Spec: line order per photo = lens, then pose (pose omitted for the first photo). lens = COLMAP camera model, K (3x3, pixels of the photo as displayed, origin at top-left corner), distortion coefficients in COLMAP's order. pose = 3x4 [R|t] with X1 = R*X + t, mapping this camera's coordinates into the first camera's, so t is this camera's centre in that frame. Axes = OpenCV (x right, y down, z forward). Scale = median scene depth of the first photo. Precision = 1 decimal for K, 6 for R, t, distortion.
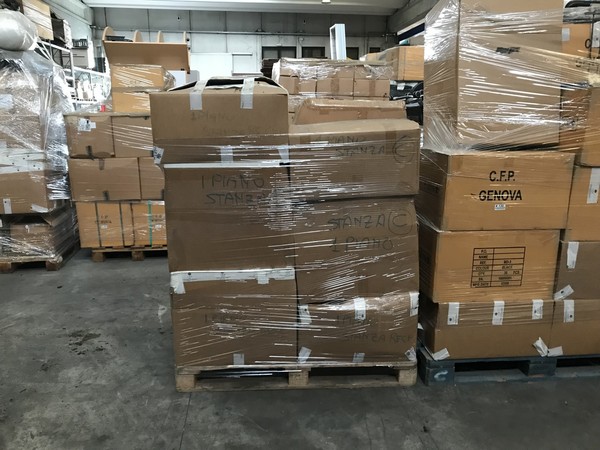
lens RADIAL K [[489.8, 0, 300.0], [0, 489.8, 225.0], [0, 0, 1]] dist [0.011459, -0.002471]
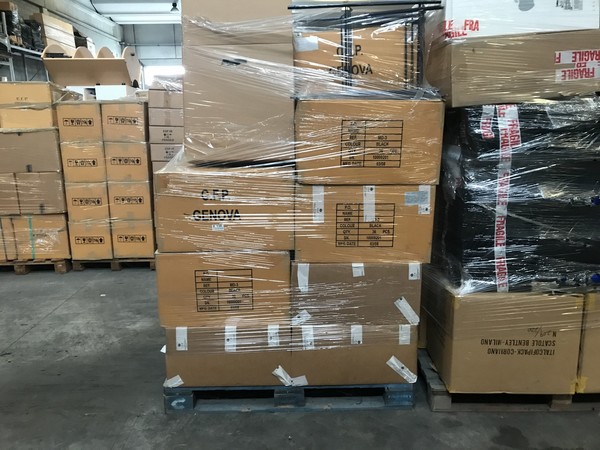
lens RADIAL K [[489.8, 0, 300.0], [0, 489.8, 225.0], [0, 0, 1]] dist [0.011459, -0.002471]
pose [[0.996592, -0.000199, -0.082483, 0.611076], [-0.001266, 0.999842, -0.017707, -0.023053], [0.082473, 0.017751, 0.996435, 0.066723]]
